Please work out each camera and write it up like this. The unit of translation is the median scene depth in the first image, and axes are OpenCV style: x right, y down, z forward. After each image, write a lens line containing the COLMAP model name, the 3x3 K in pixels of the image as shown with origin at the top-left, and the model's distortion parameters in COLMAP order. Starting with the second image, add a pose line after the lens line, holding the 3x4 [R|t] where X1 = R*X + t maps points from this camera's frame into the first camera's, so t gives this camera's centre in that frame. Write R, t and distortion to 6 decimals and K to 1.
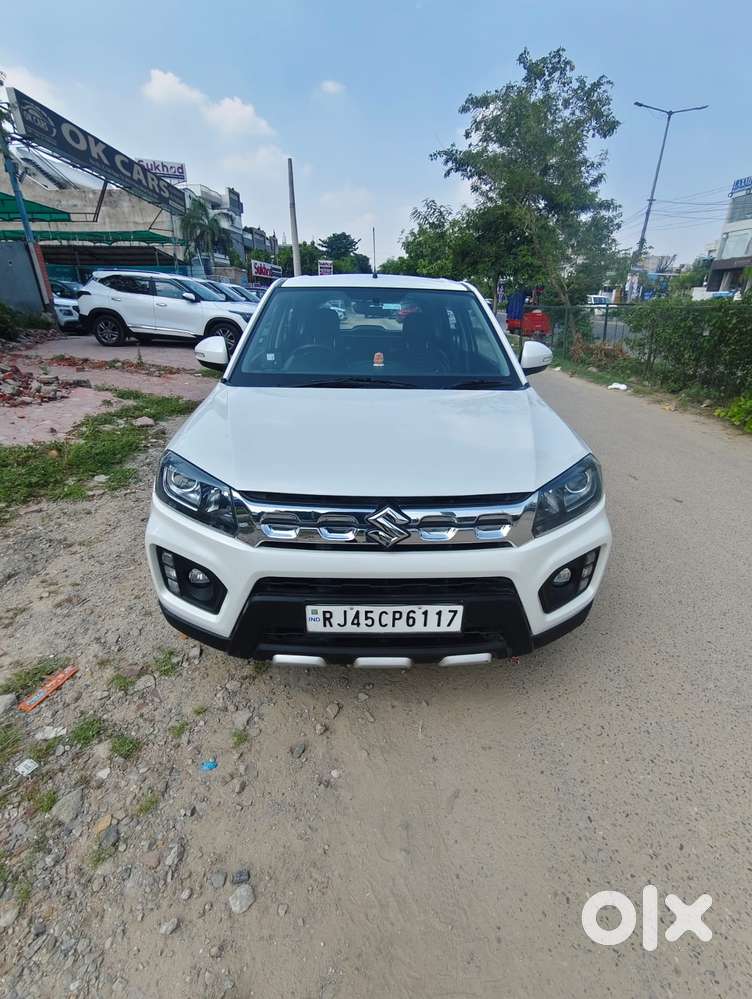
lens RADIAL K [[456.1, 0, 379.5], [0, 456.1, 506.3], [0, 0, 1]] dist [-0.019169, 0.000710]
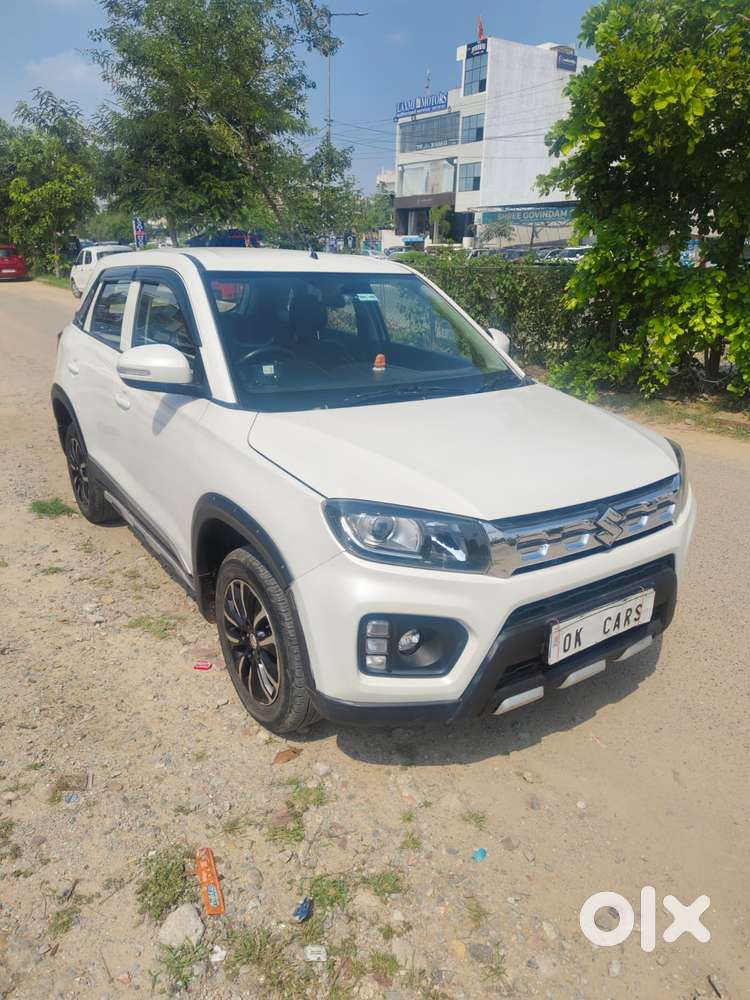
lens RADIAL K [[725.6, 0, 358.1], [0, 725.6, 499.3], [0, 0, 1]] dist [0.002790, -0.002085]
pose [[0.834147, -0.170566, 0.524505, -0.918889], [0.211216, 0.977272, -0.018105, -0.073364], [-0.509496, 0.125886, 0.851215, -0.087459]]
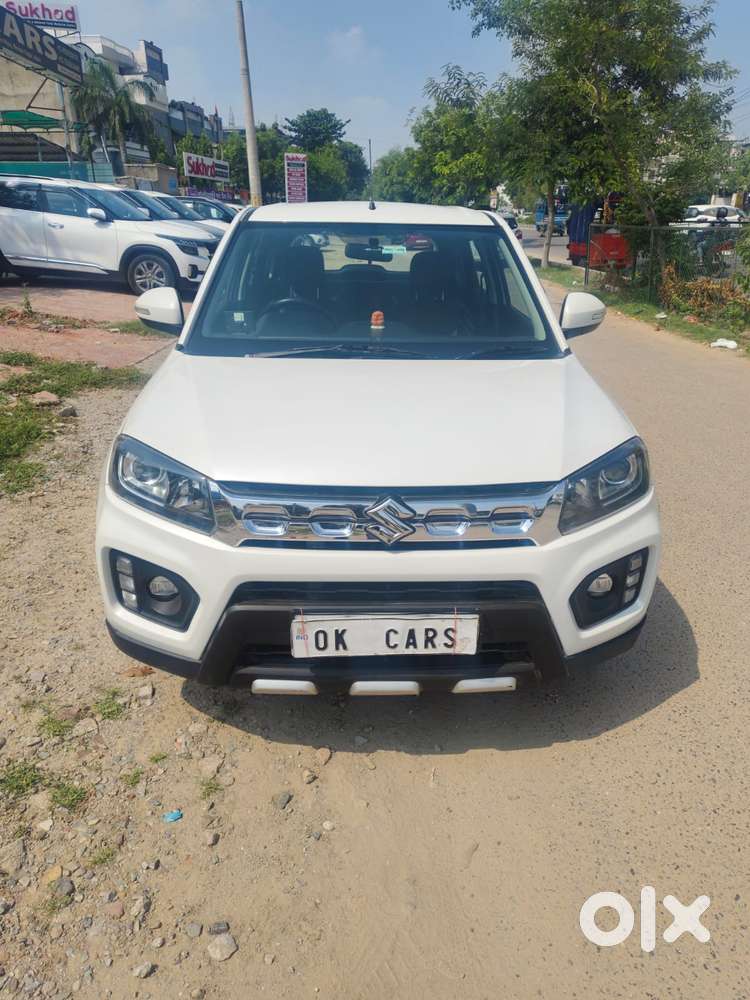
lens RADIAL K [[718.5, 0, 379.3], [0, 718.5, 497.8], [0, 0, 1]] dist [0.003265, -0.001308]
pose [[0.999989, -0.004600, 0.000398, -0.000962], [0.004613, 0.999098, -0.042217, 0.041355], [-0.000204, 0.042219, 0.999108, -0.258983]]
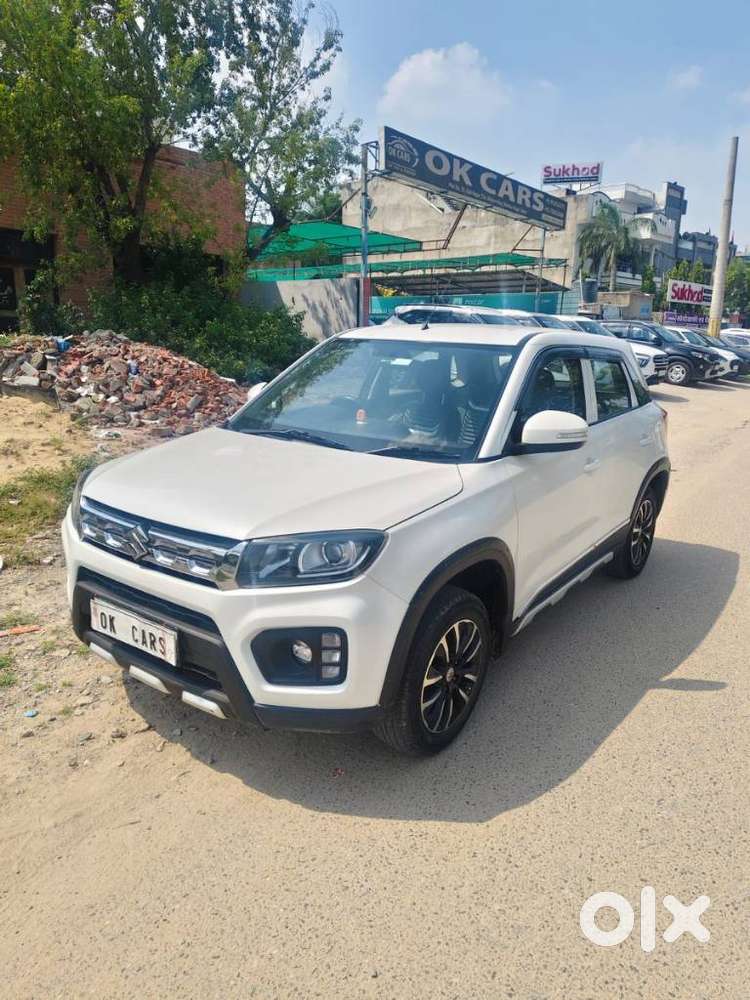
lens RADIAL K [[718.5, 0, 379.3], [0, 718.5, 497.8], [0, 0, 1]] dist [0.003265, -0.001308]
pose [[0.767016, 0.146038, -0.624788, 1.142985], [-0.267235, 0.957987, -0.104149, -0.026010], [0.583329, 0.246849, 0.773817, -0.072278]]
